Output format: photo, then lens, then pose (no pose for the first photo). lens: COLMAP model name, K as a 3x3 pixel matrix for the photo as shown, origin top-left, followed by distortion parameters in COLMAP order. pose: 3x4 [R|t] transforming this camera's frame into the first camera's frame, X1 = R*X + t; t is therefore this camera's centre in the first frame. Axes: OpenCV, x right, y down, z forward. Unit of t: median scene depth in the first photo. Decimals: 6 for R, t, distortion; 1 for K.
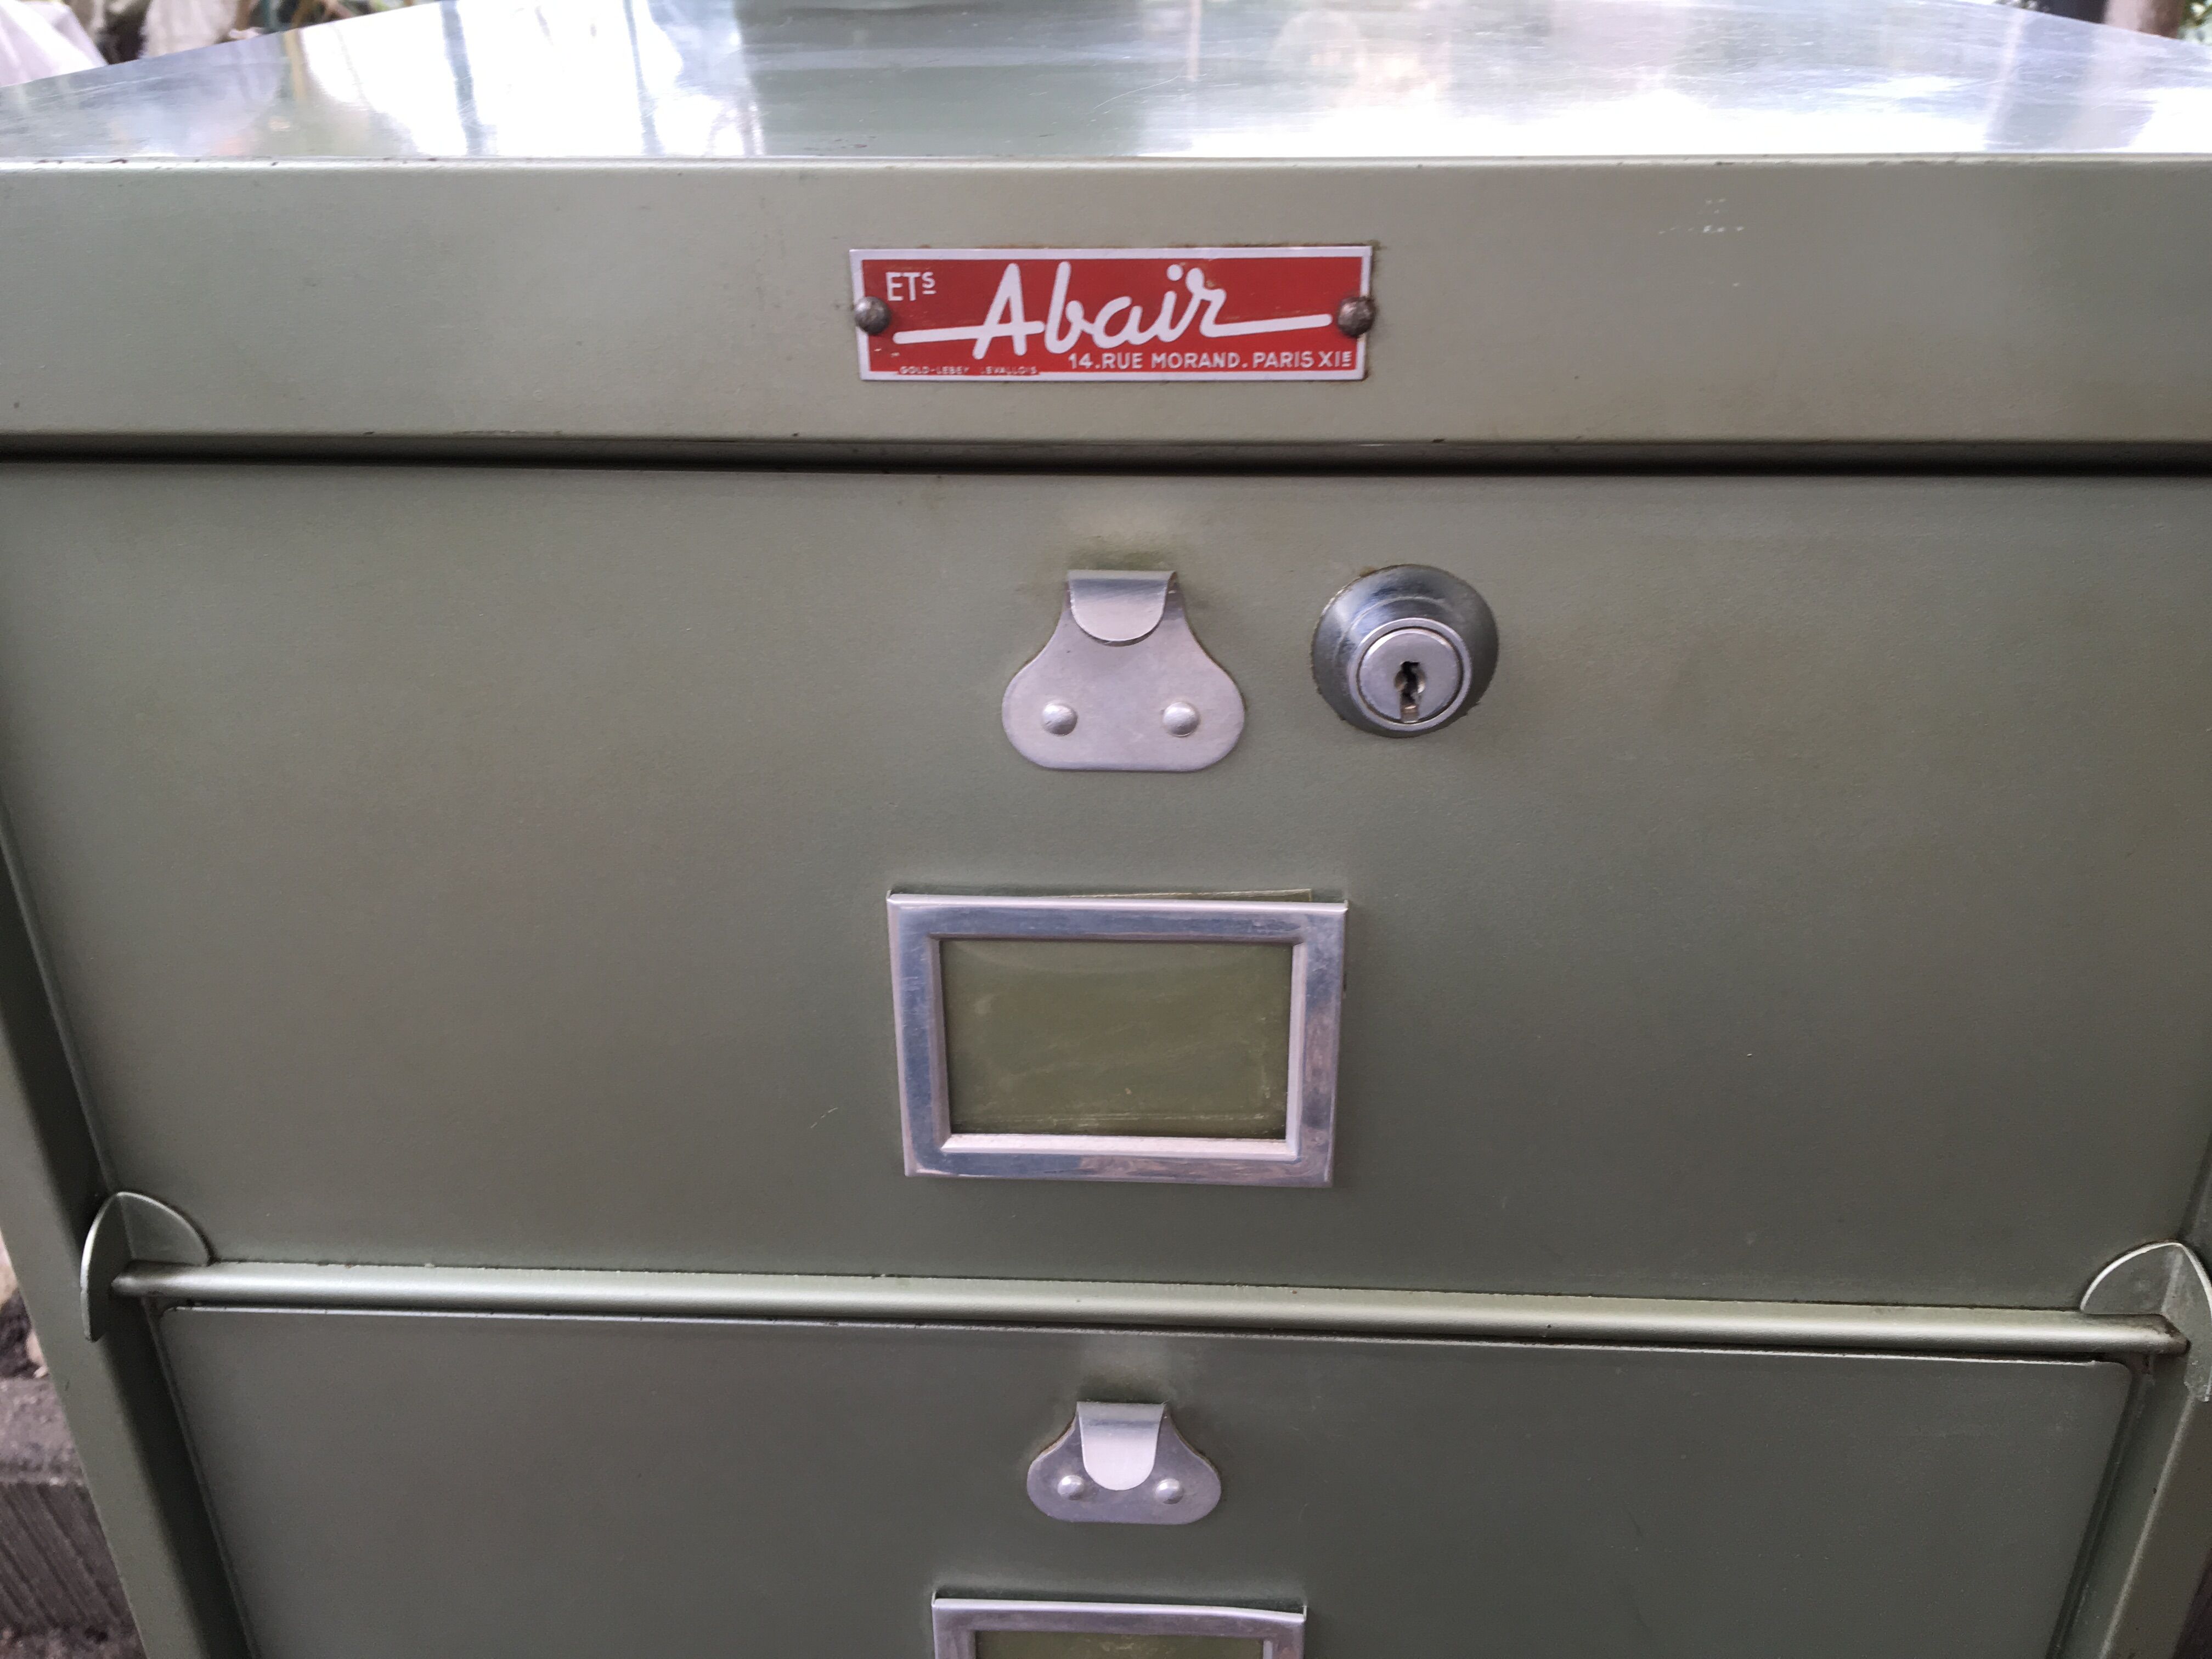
lens RADIAL K [[1861.3, 0, 1136.8], [0, 1861.3, 845.2], [0, 0, 1]] dist [0.050683, -0.081556]
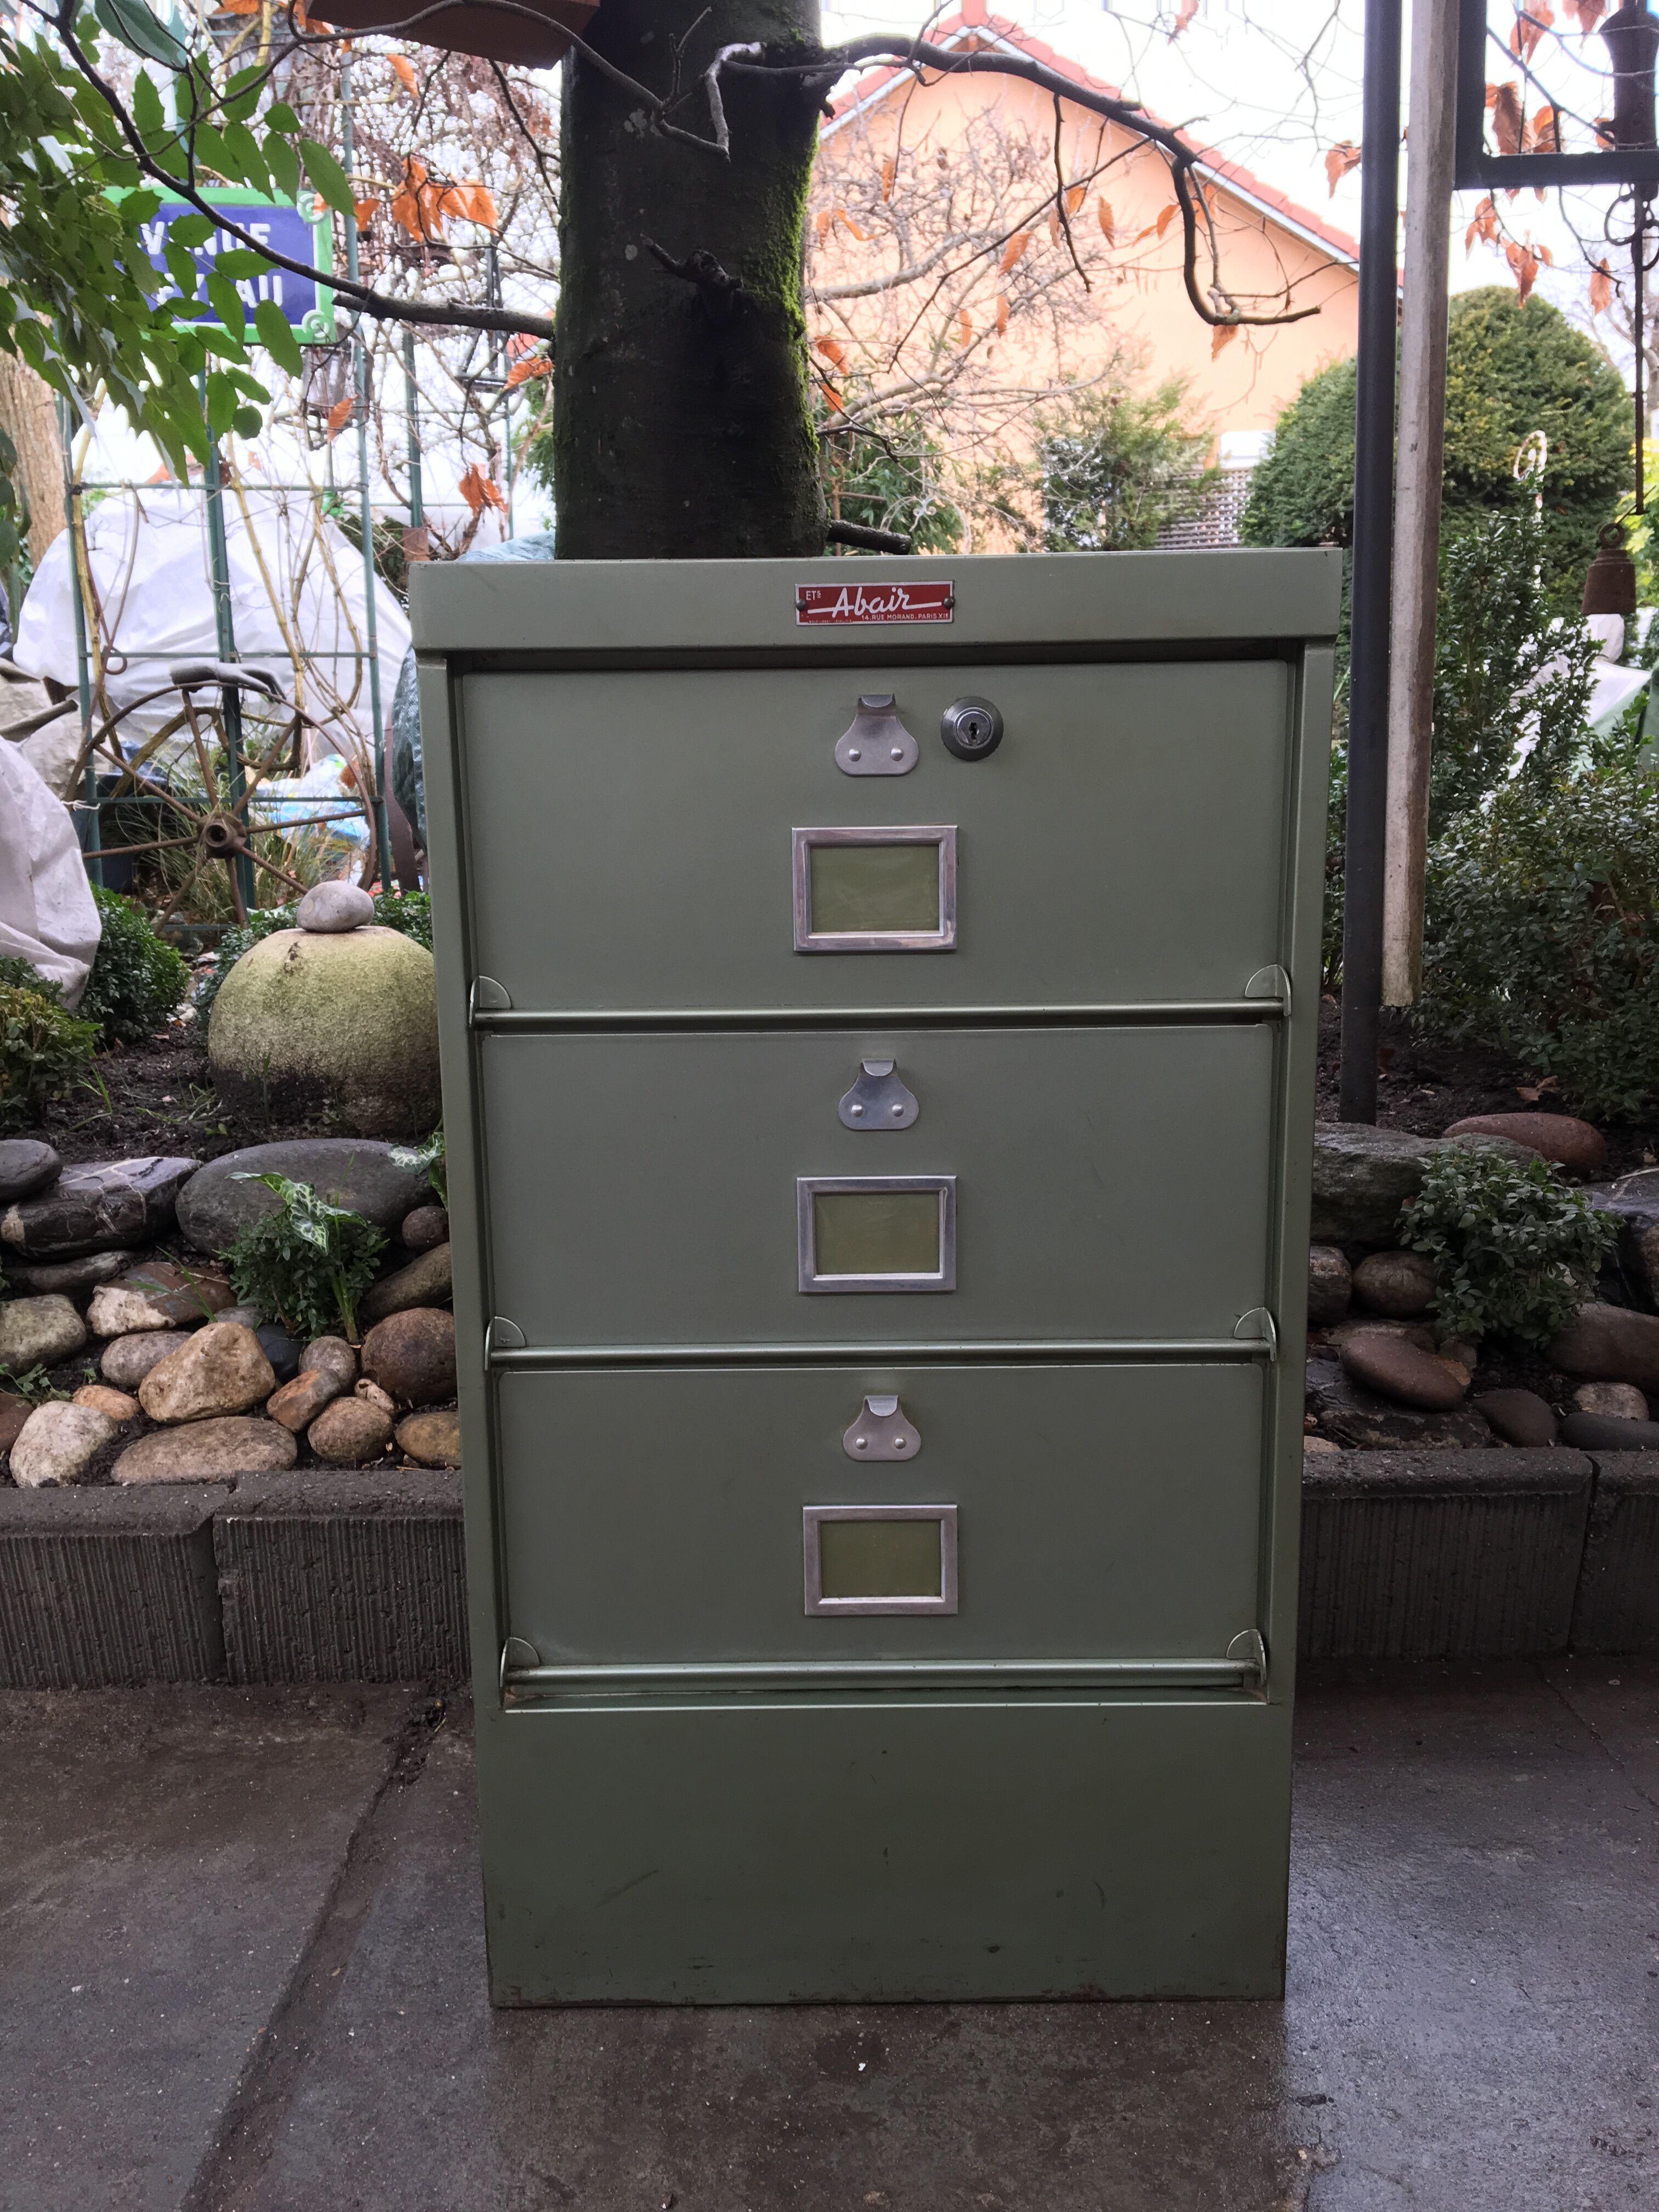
lens RADIAL K [[1861.3, 0, 832.5], [0, 1861.3, 1058.7], [0, 0, 1]] dist [0.050683, -0.081556]
pose [[0.999611, -0.013301, 0.024530, -0.177153], [0.020272, 0.950243, -0.310850, 1.482674], [-0.019175, 0.311226, 0.950142, -1.849703]]
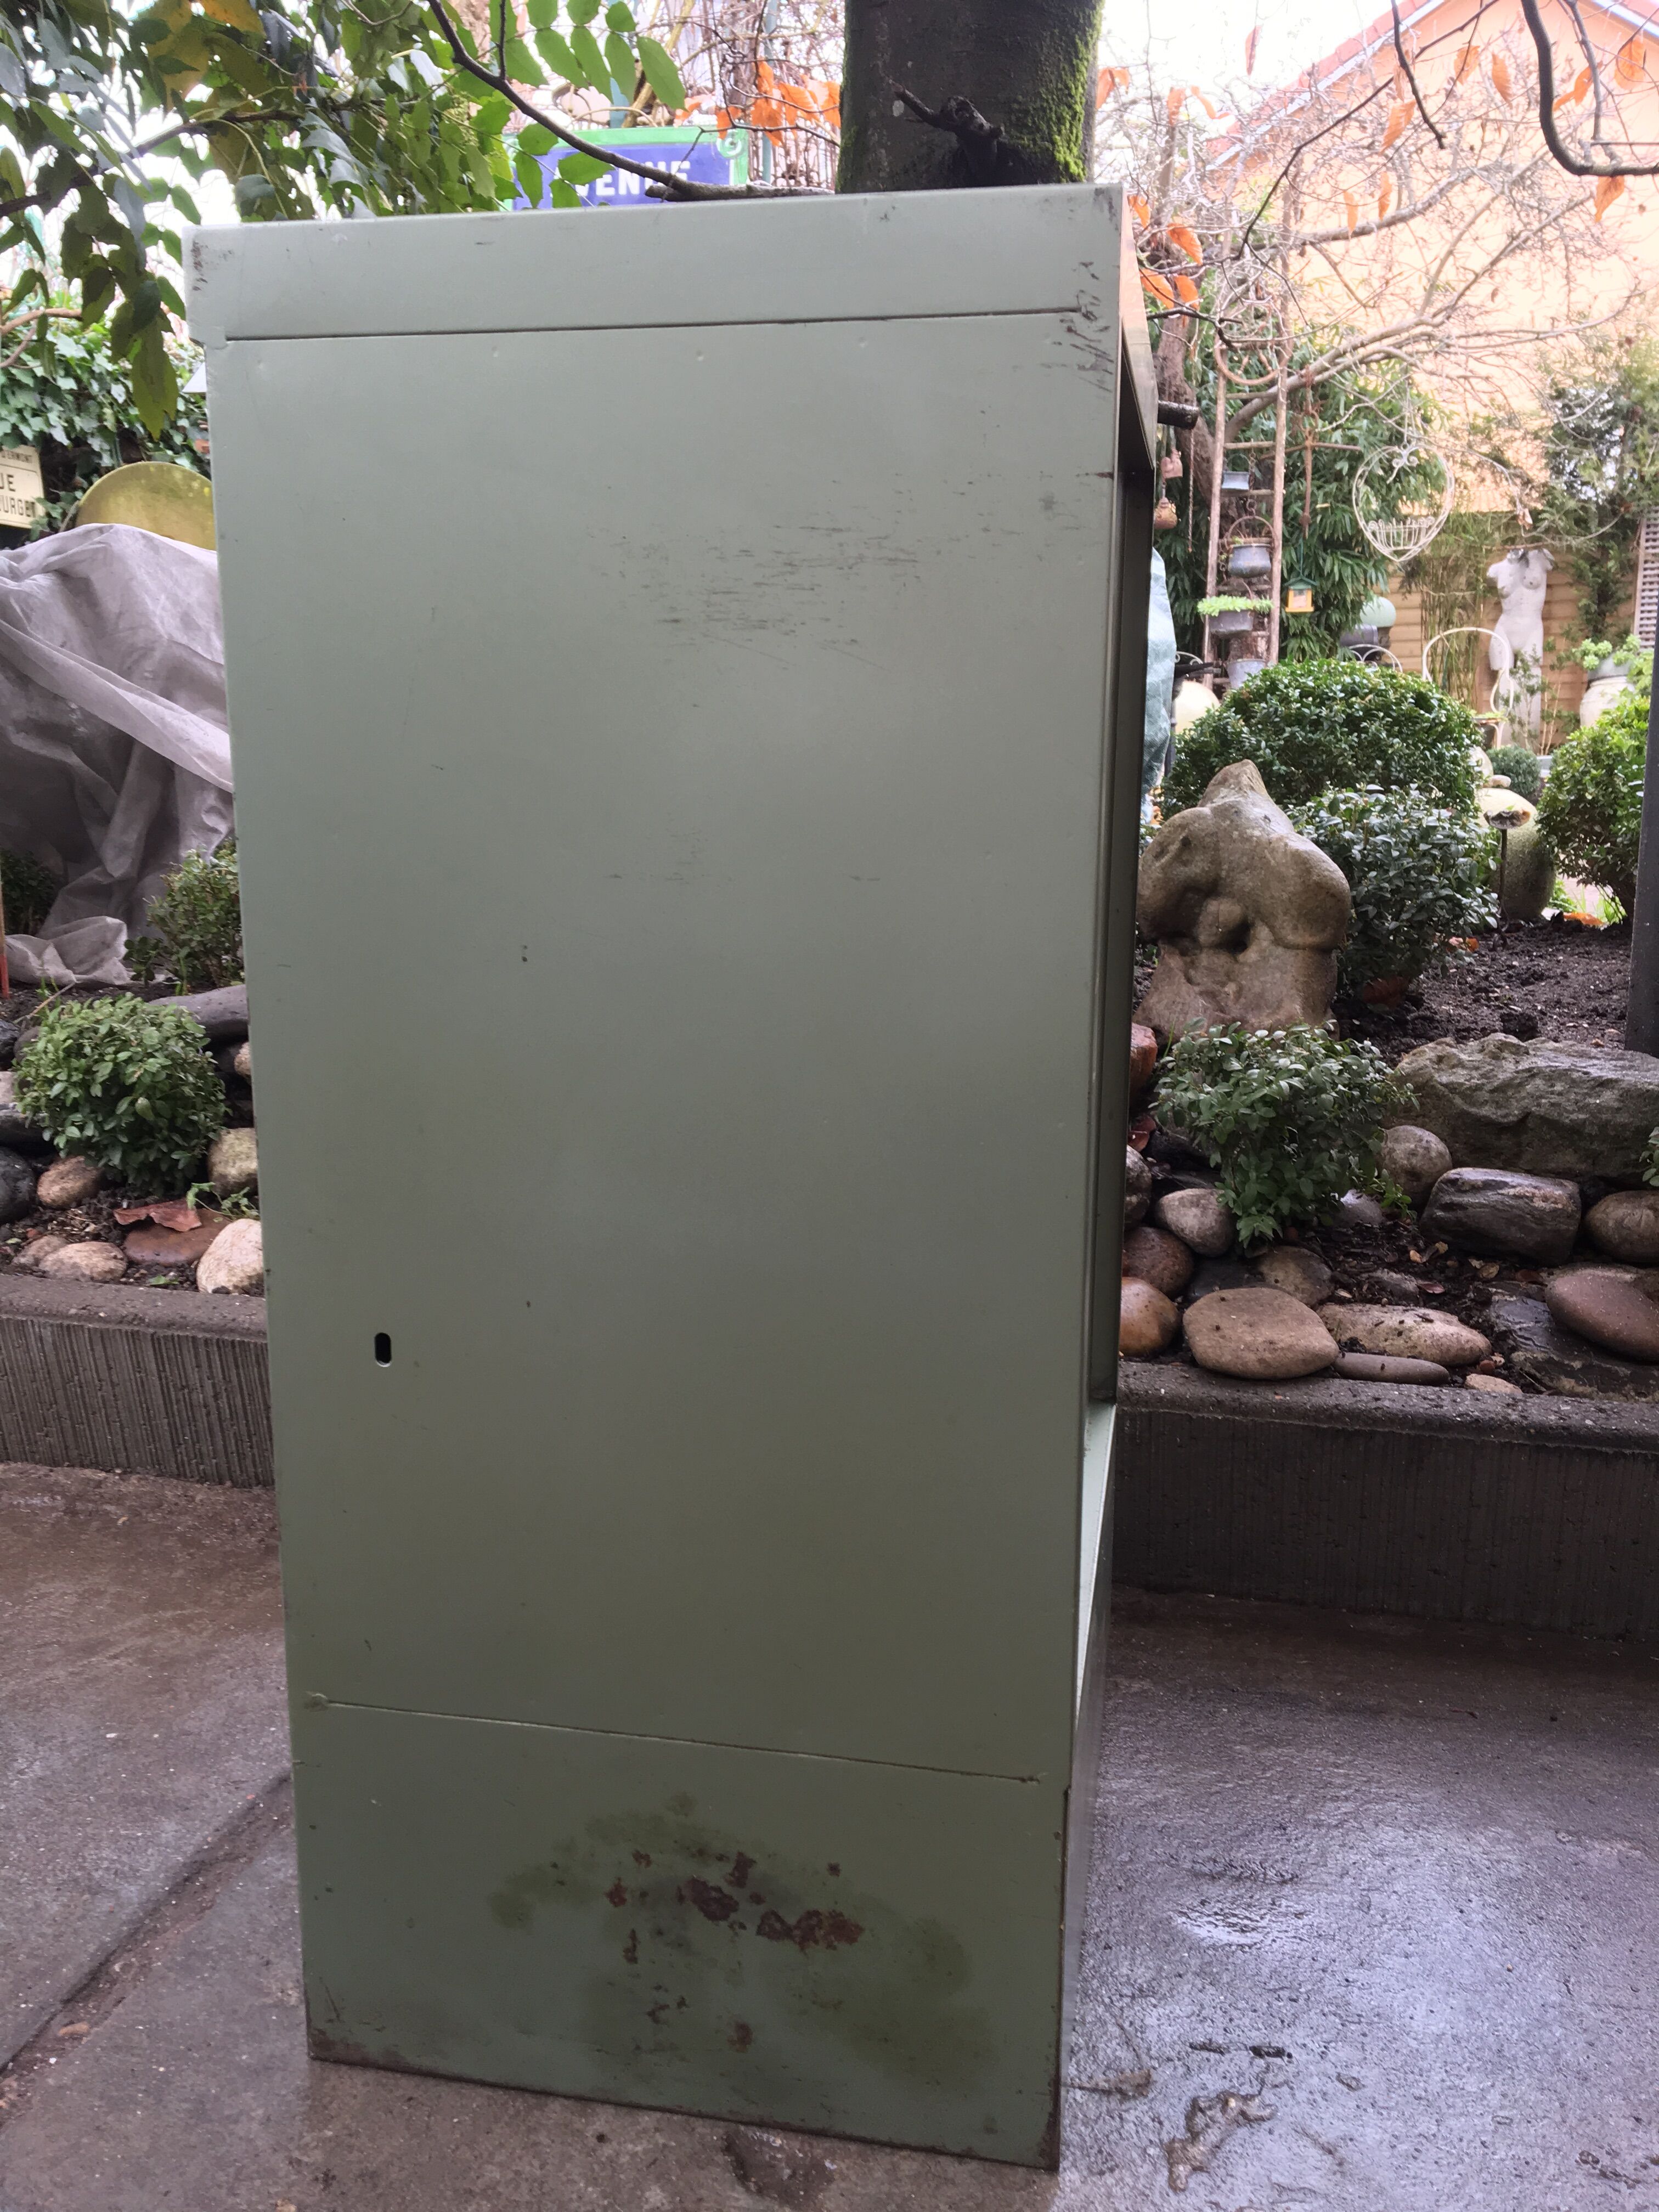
lens RADIAL K [[1861.3, 0, 827.9], [0, 1861.3, 1069.5], [0, 0, 1]] dist [0.050683, -0.081556]
pose [[0.974551, 0.051394, -0.218196, 0.647250], [-0.113111, 0.953106, -0.280705, 1.658356], [0.193538, 0.298242, 0.934663, -1.486569]]
